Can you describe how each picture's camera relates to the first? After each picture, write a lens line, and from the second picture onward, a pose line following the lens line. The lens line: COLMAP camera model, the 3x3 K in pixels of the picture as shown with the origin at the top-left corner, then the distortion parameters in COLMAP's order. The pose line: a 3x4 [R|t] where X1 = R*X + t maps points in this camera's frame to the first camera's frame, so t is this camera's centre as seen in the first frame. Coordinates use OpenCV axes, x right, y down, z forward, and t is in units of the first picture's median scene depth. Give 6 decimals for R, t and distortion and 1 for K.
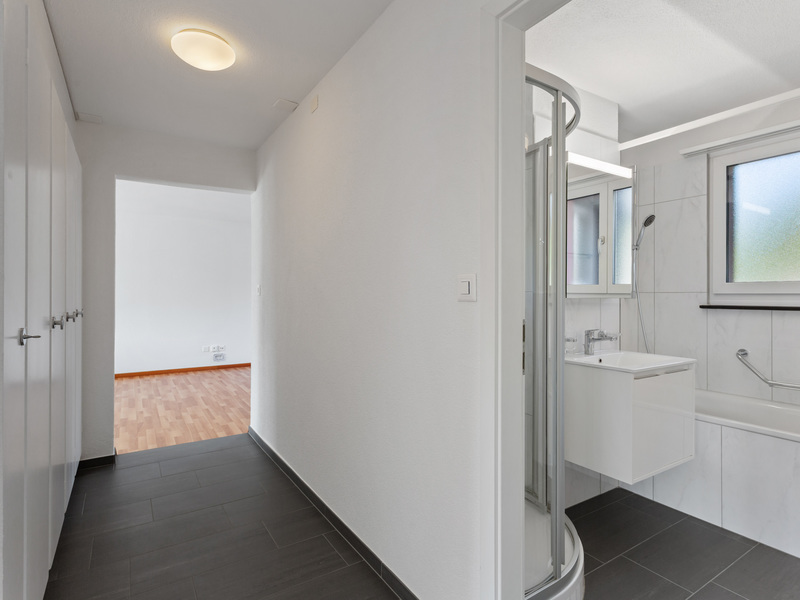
lens RADIAL K [[429.2, 0, 400.0], [0, 429.2, 300.0], [0, 0, 1]] dist [-0.000462, -0.000085]
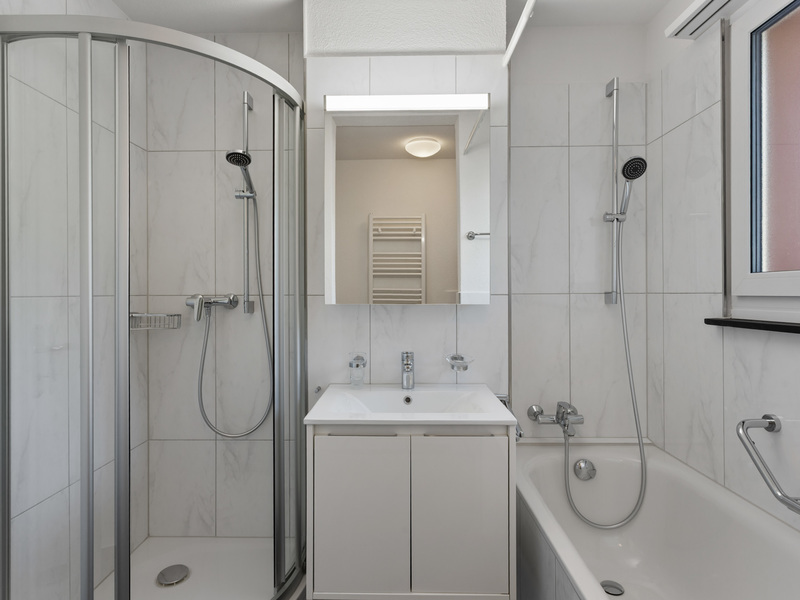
lens RADIAL K [[429.2, 0, 400.0], [0, 429.2, 300.0], [0, 0, 1]] dist [-0.000462, -0.000085]
pose [[0.839238, 0.004035, -0.543749, 0.670911], [-0.004437, 0.999990, 0.000573, -0.008589], [0.543746, 0.001932, 0.839248, 0.369224]]
